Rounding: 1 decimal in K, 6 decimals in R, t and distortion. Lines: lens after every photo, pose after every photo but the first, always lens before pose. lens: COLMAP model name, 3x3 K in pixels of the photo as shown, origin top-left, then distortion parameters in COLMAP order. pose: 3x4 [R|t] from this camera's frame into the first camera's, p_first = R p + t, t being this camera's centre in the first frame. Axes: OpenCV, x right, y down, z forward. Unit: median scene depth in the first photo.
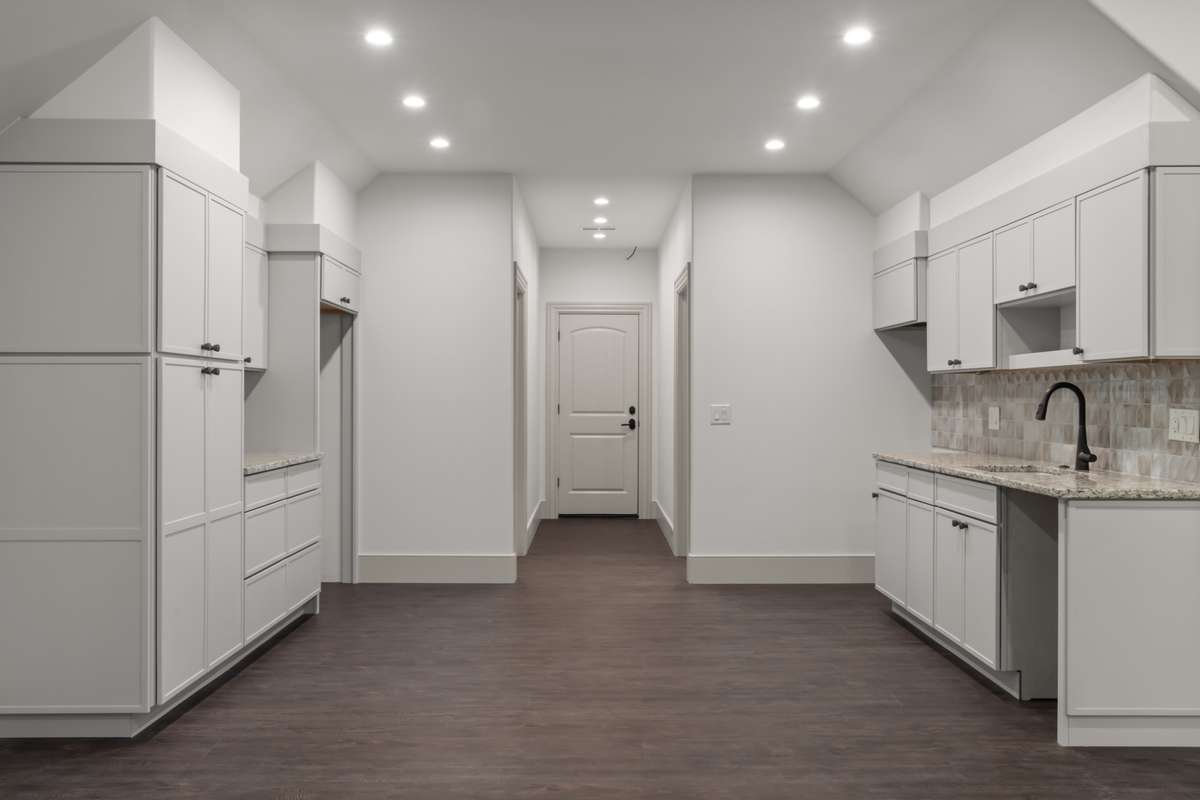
lens RADIAL K [[911.1, 0, 601.2], [0, 911.1, 393.9], [0, 0, 1]] dist [-0.005402, 0.005706]
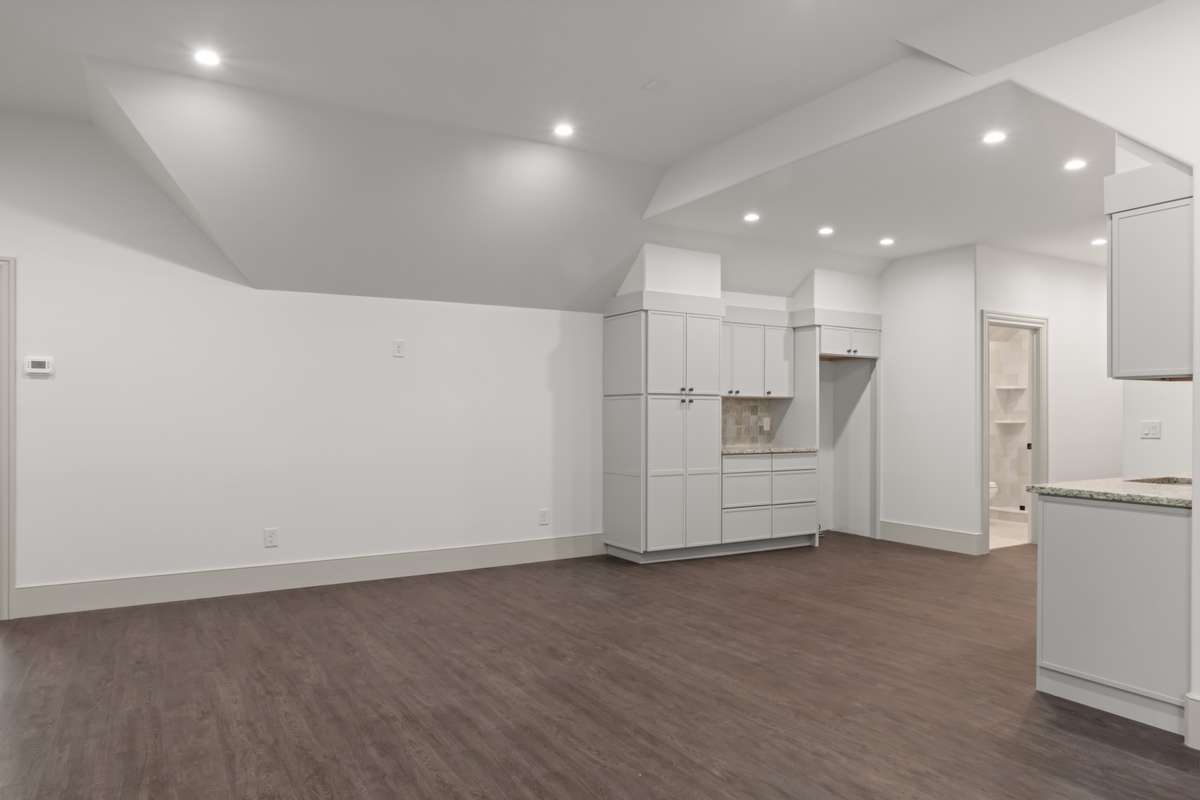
lens RADIAL K [[785.7, 0, 600.1], [0, 785.7, 410.2], [0, 0, 1]] dist [0.005005, 0.003688]
pose [[0.504781, -0.004818, -0.863234, 1.051774], [0.003420, 0.999988, -0.003581, 0.001303], [0.863241, -0.001145, 0.504791, -0.067599]]
